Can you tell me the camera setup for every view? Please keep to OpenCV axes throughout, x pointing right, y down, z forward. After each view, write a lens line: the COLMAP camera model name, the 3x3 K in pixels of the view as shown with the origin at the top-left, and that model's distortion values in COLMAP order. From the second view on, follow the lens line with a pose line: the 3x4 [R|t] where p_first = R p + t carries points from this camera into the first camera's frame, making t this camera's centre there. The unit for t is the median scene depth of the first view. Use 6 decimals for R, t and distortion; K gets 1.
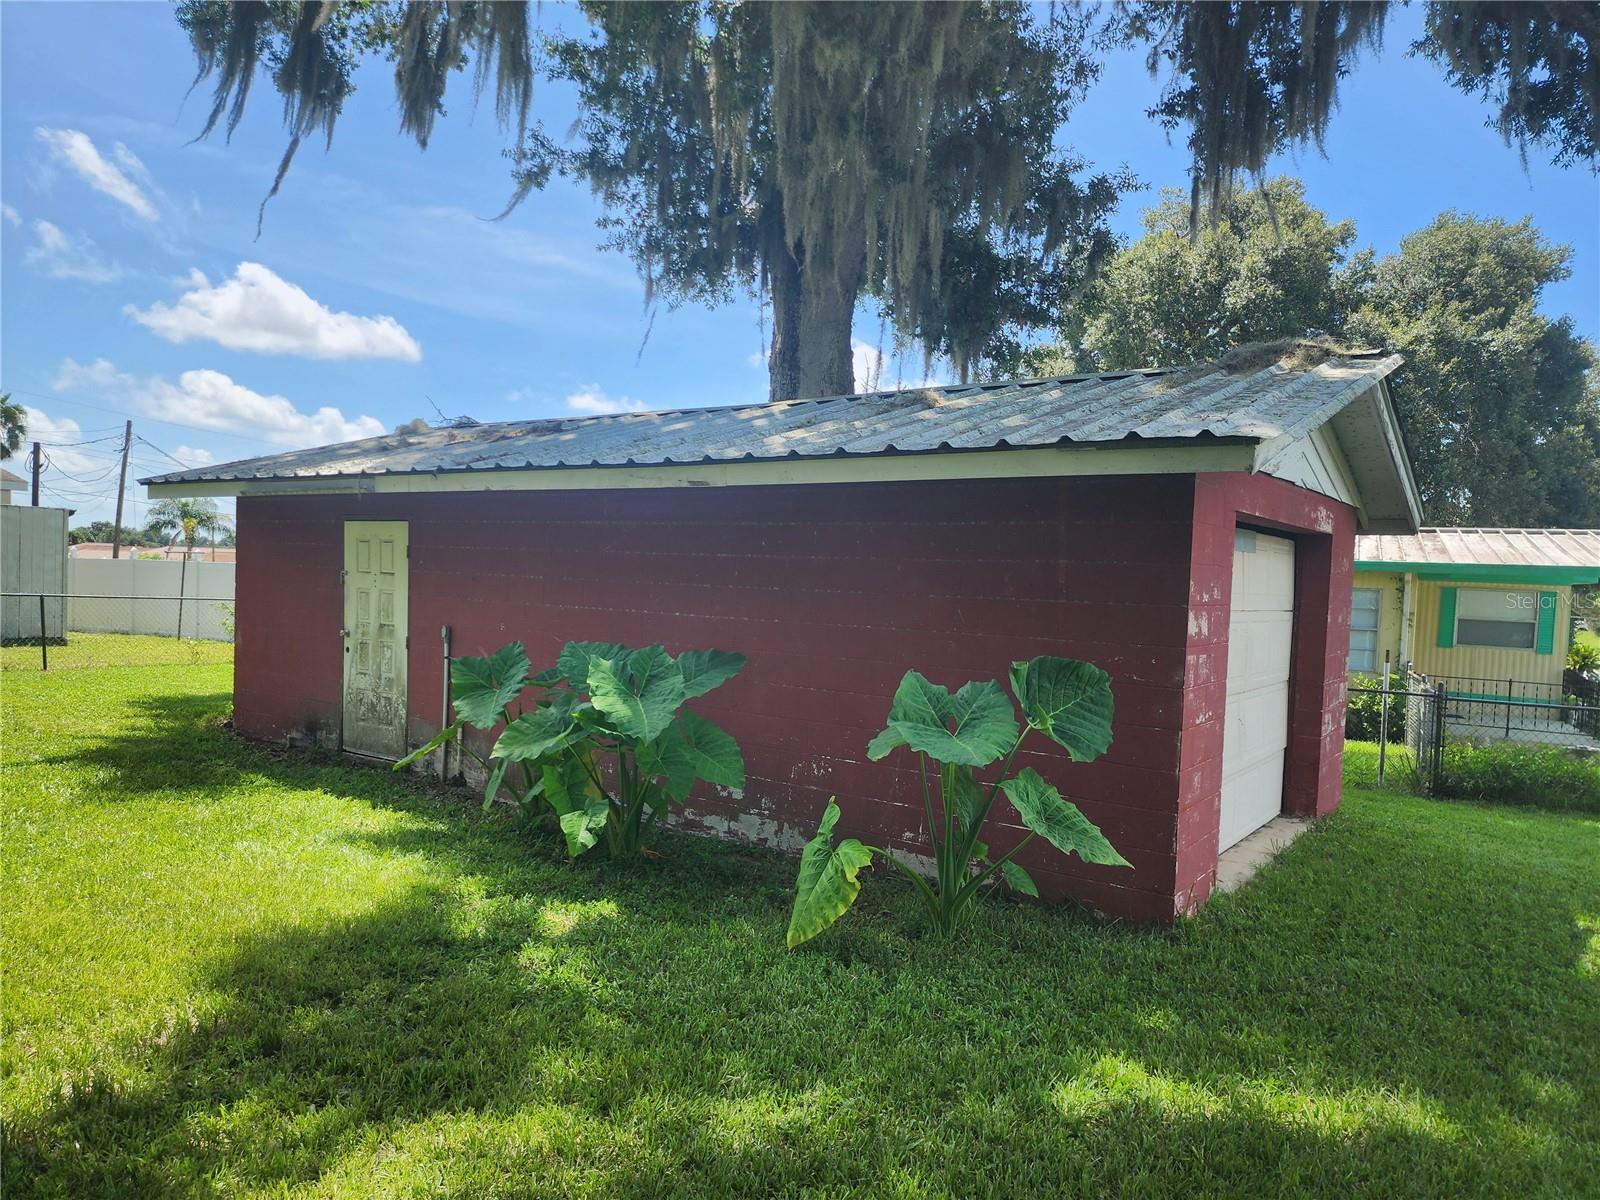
lens RADIAL K [[1057.5, 0, 796.6], [0, 1057.5, 604.6], [0, 0, 1]] dist [0.051363, -0.020183]
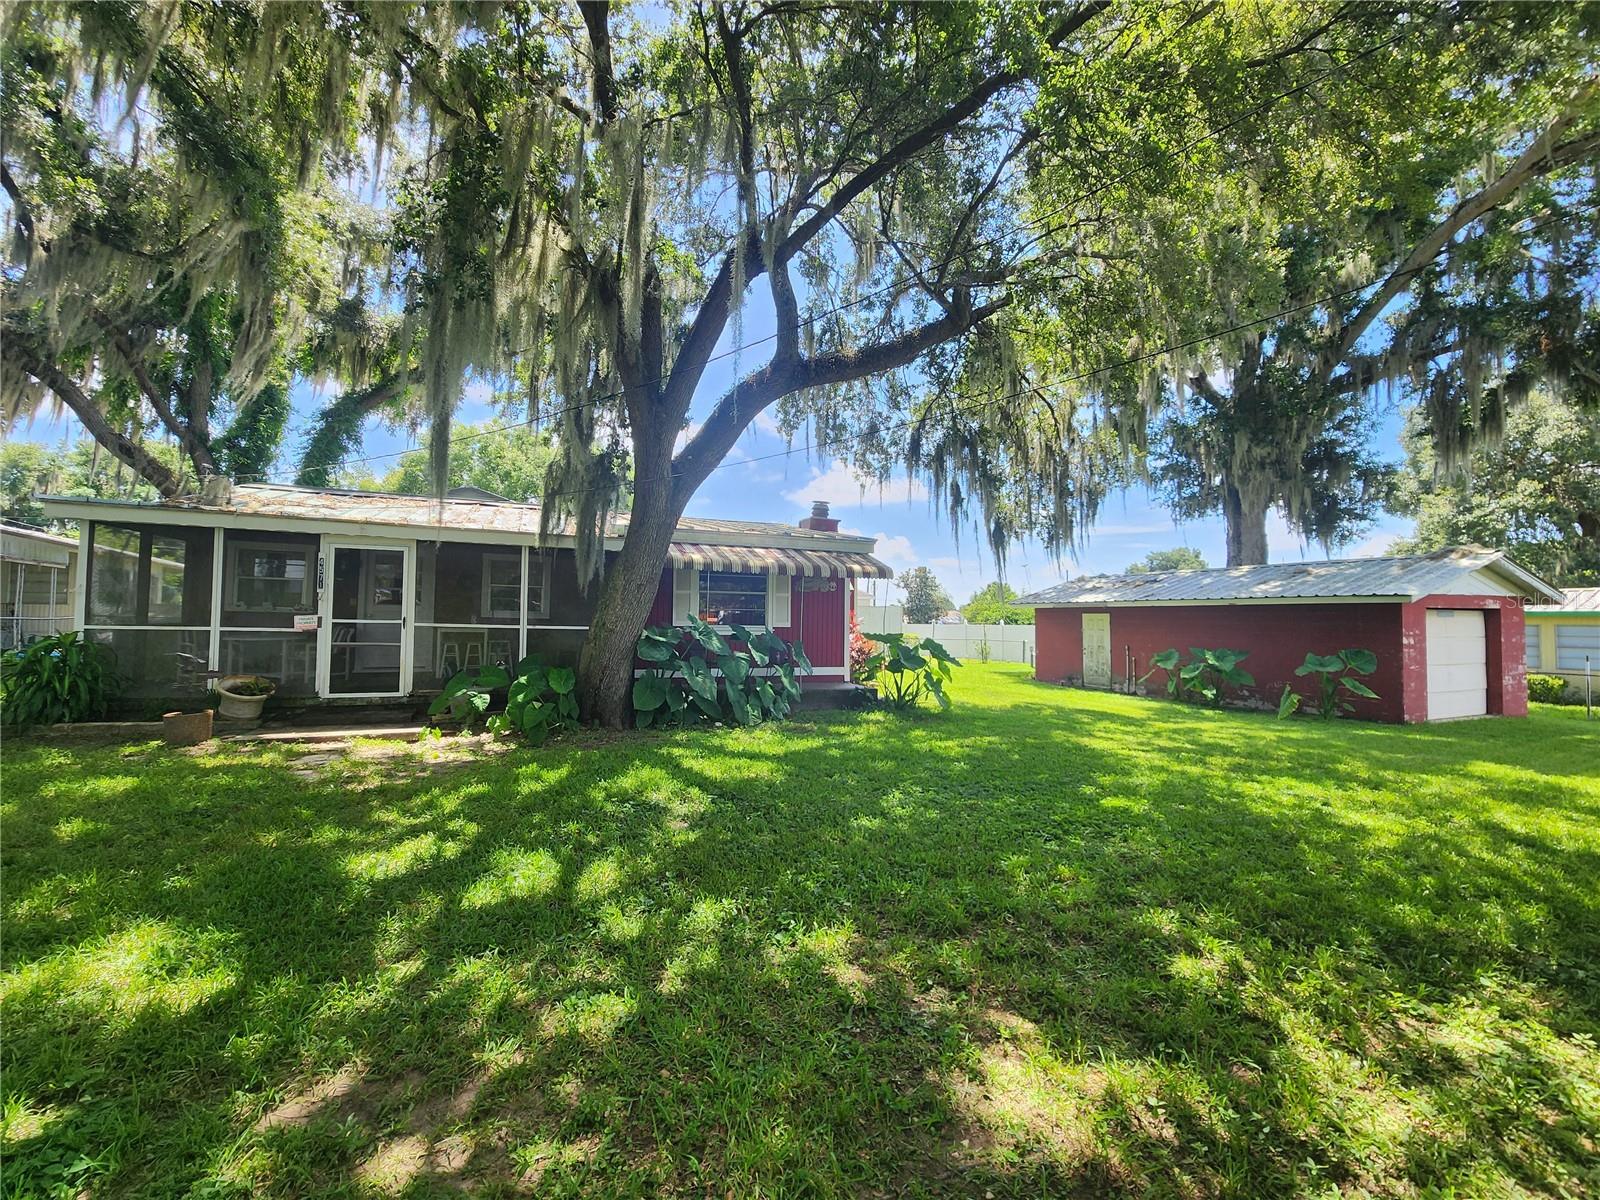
lens RADIAL K [[660.7, 0, 801.5], [0, 660.7, 594.2], [0, 0, 1]] dist [-0.000453, 0.002075]
pose [[0.861613, -0.047793, -0.505310, -0.159085], [0.010417, 0.997012, -0.076538, 0.007833], [0.507458, 0.060683, 0.859537, -1.235838]]
